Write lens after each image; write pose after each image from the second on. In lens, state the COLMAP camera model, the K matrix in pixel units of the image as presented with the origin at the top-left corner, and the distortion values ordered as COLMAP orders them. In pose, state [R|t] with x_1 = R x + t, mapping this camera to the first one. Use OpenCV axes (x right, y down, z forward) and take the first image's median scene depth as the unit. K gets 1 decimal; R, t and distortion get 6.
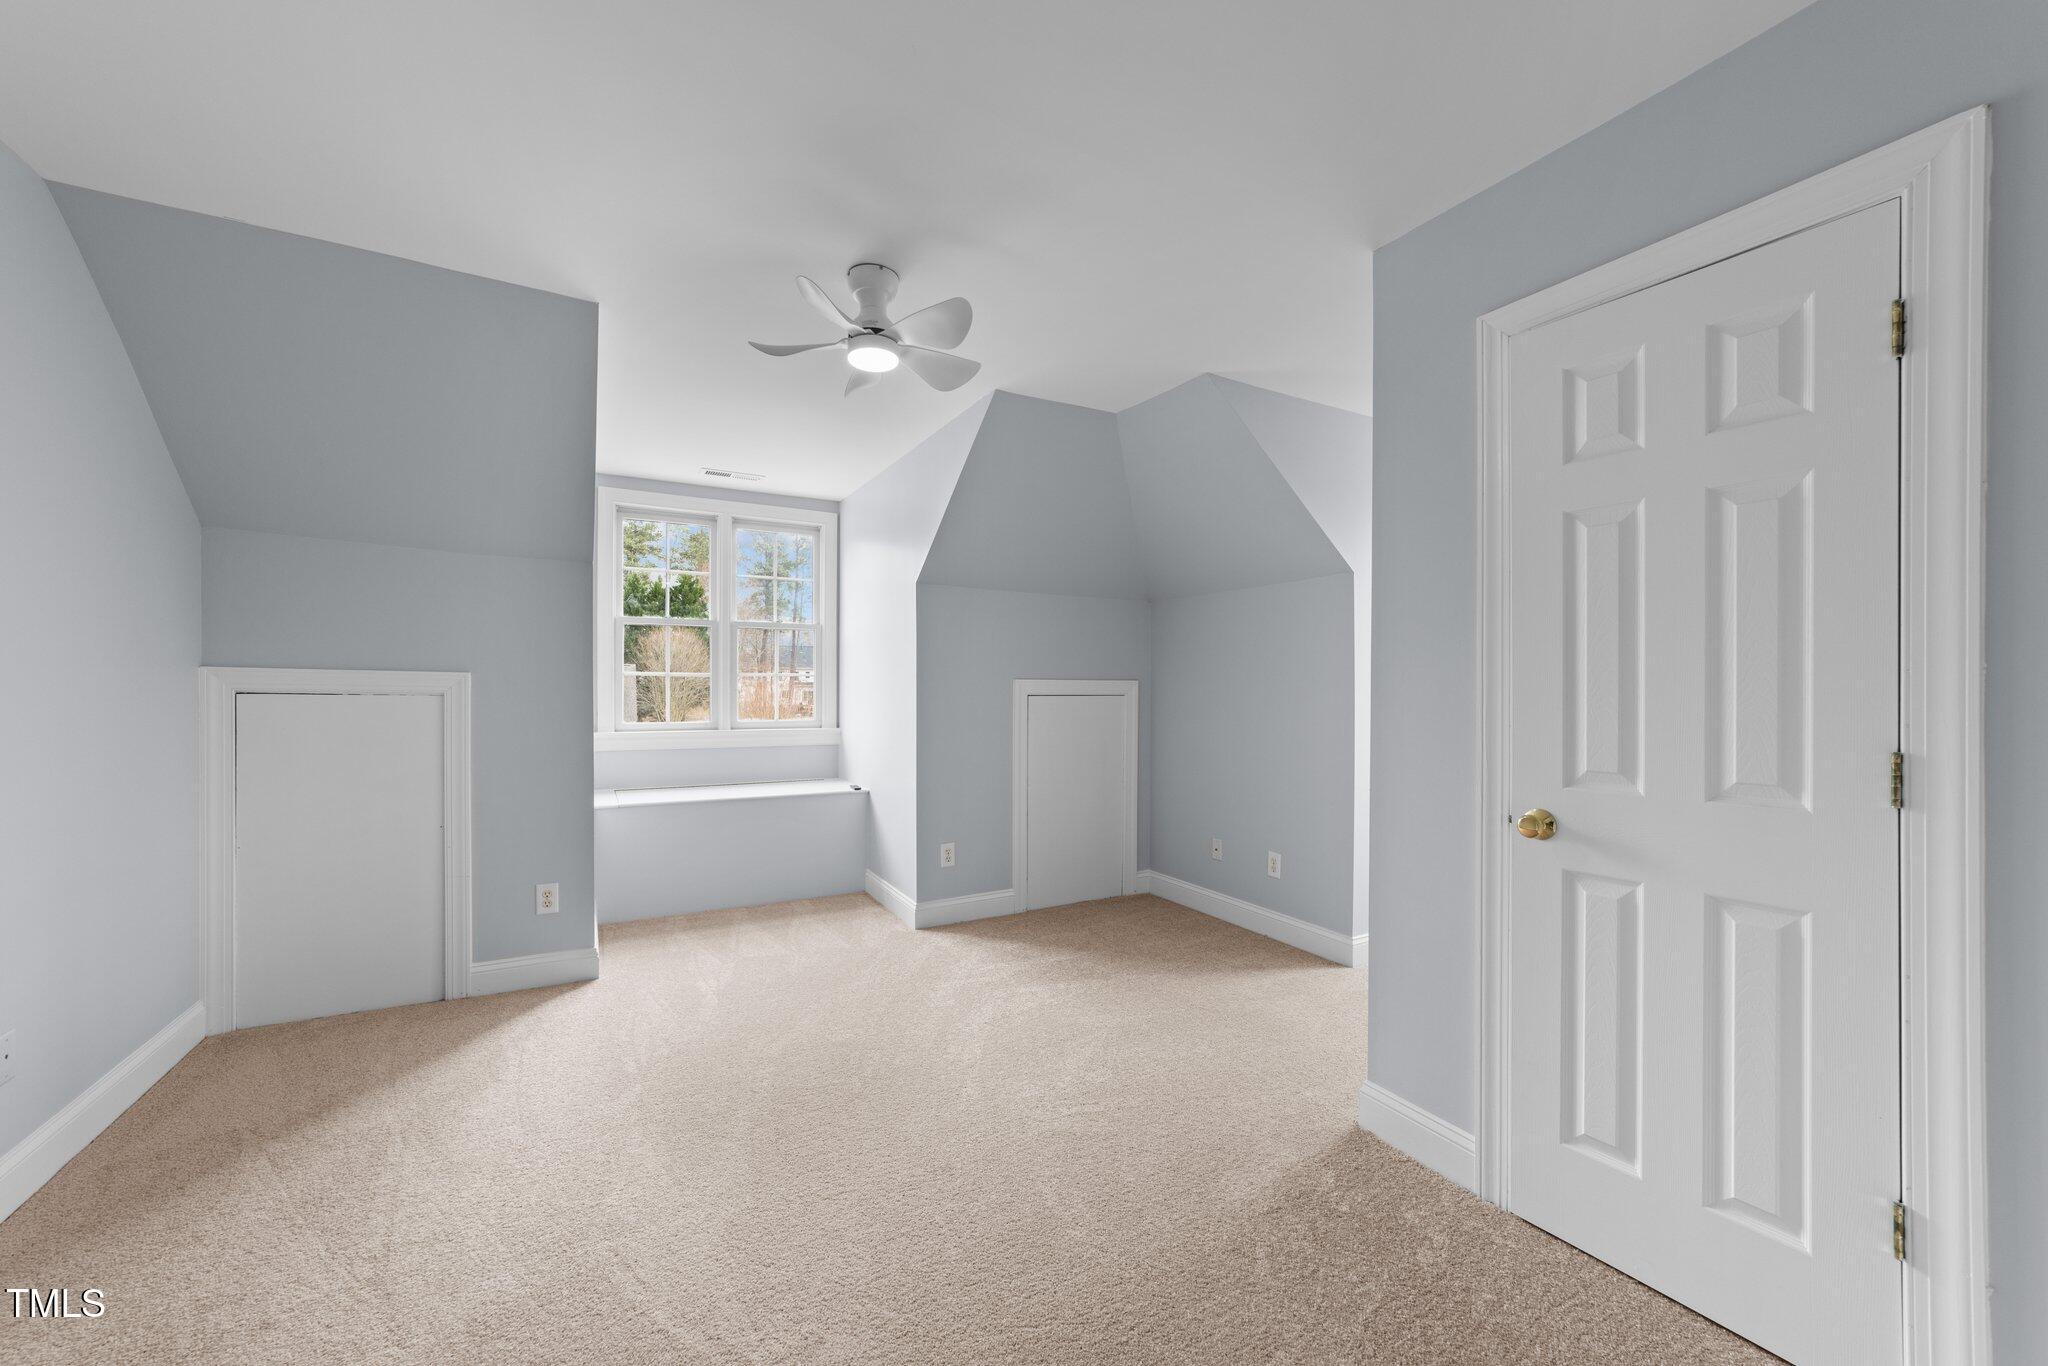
lens RADIAL K [[781.4, 0, 1034.5], [0, 781.4, 692.9], [0, 0, 1]] dist [-0.017544, 0.007180]
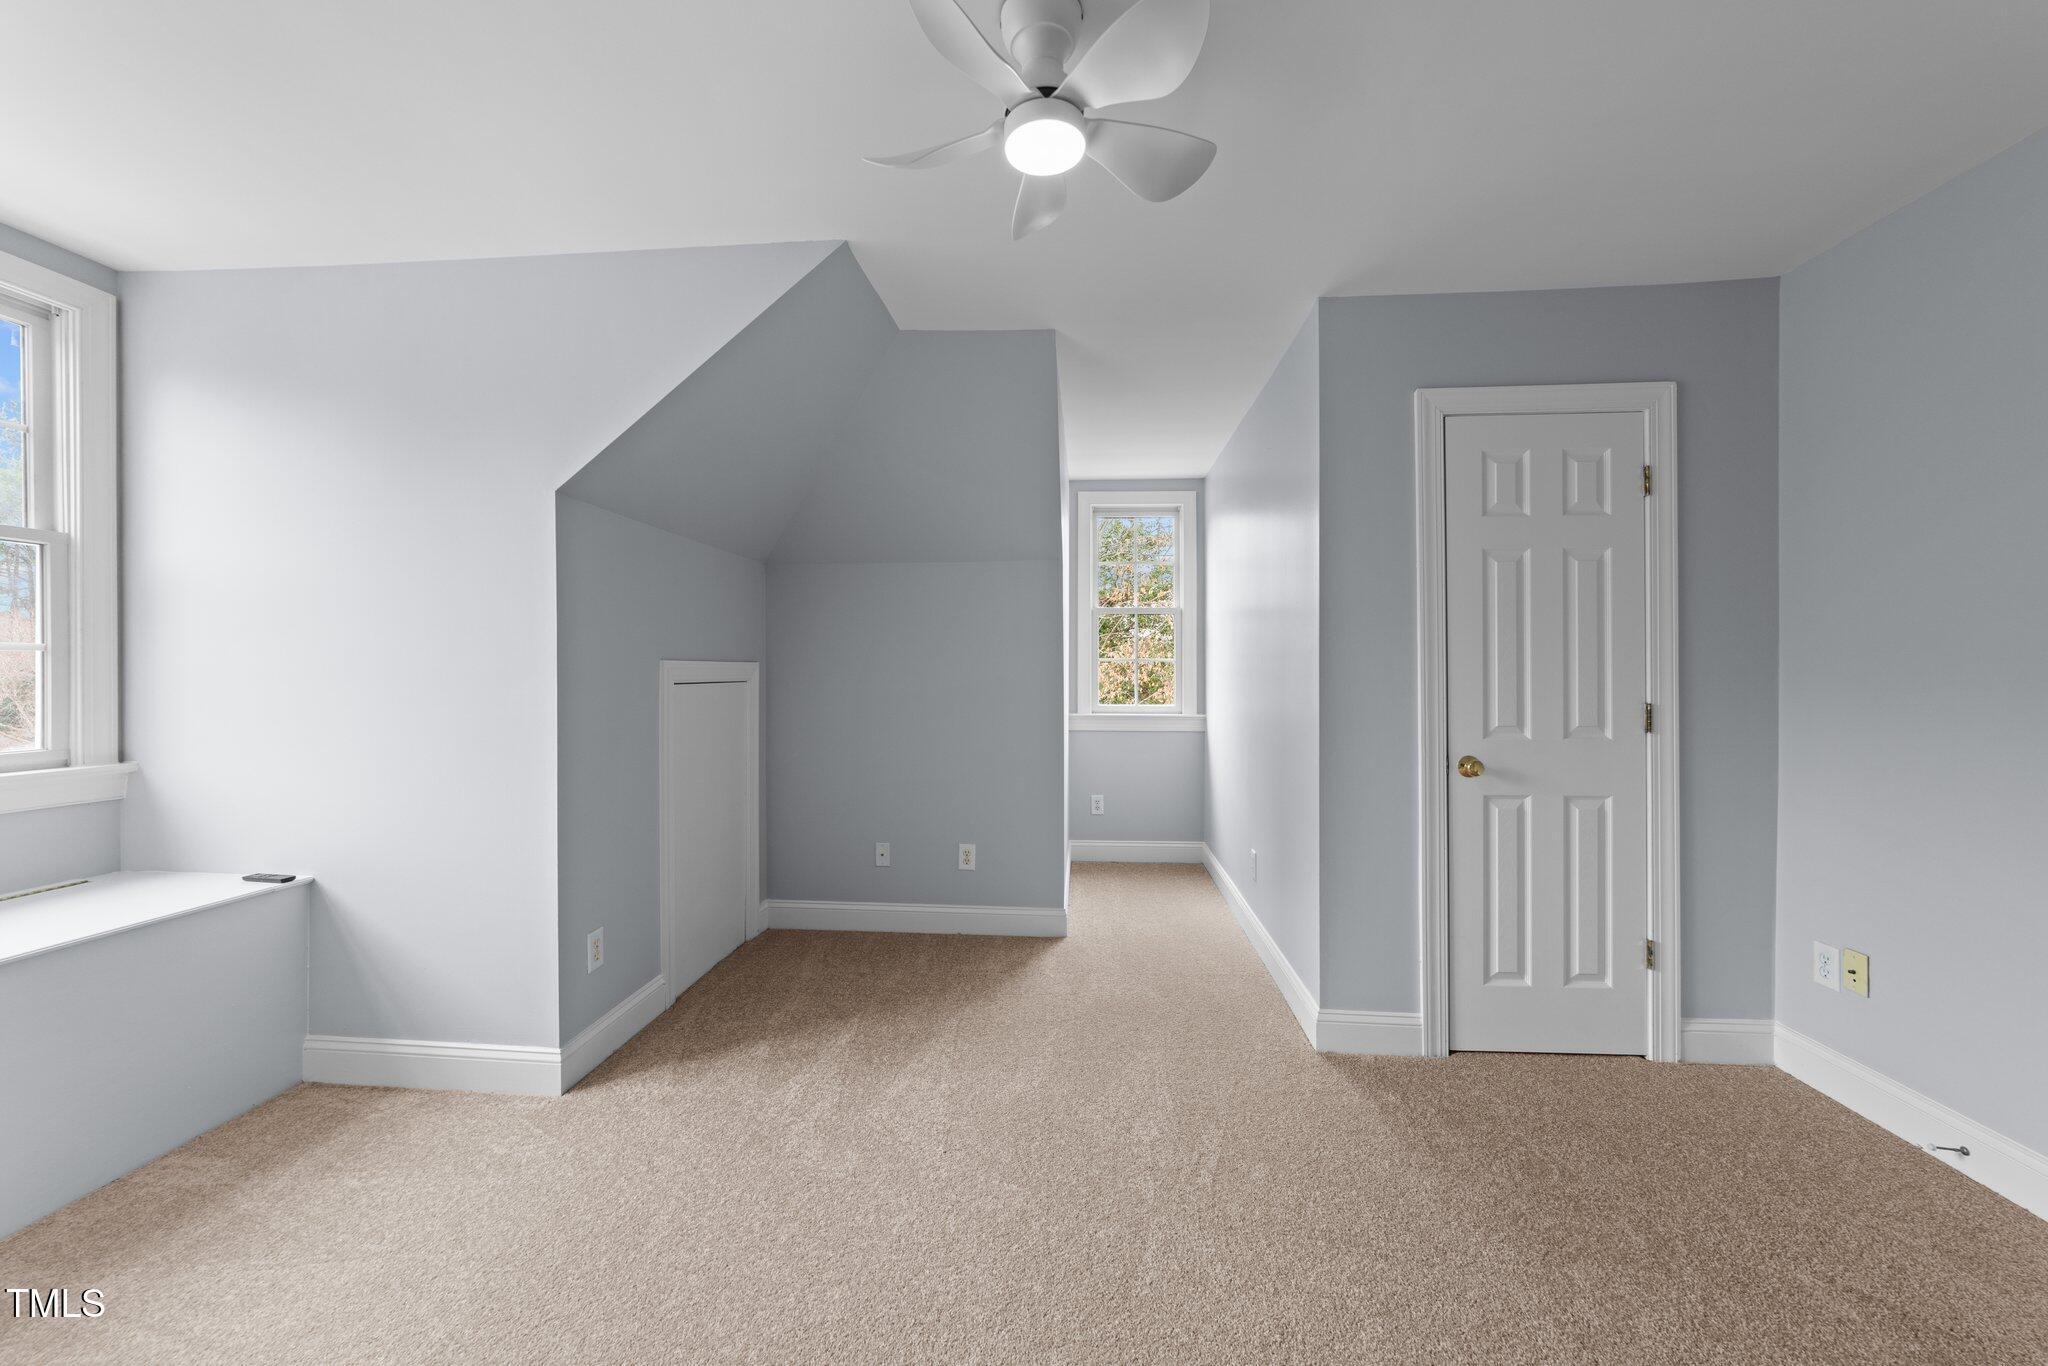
lens RADIAL K [[781.4, 0, 1028.1], [0, 781.4, 664.4], [0, 0, 1]] dist [-0.017544, 0.007180]
pose [[0.555888, 0.004436, 0.831246, -0.447543], [0.008376, 0.999905, -0.010938, -0.003546], [-0.831215, 0.013043, 0.555798, 0.406615]]
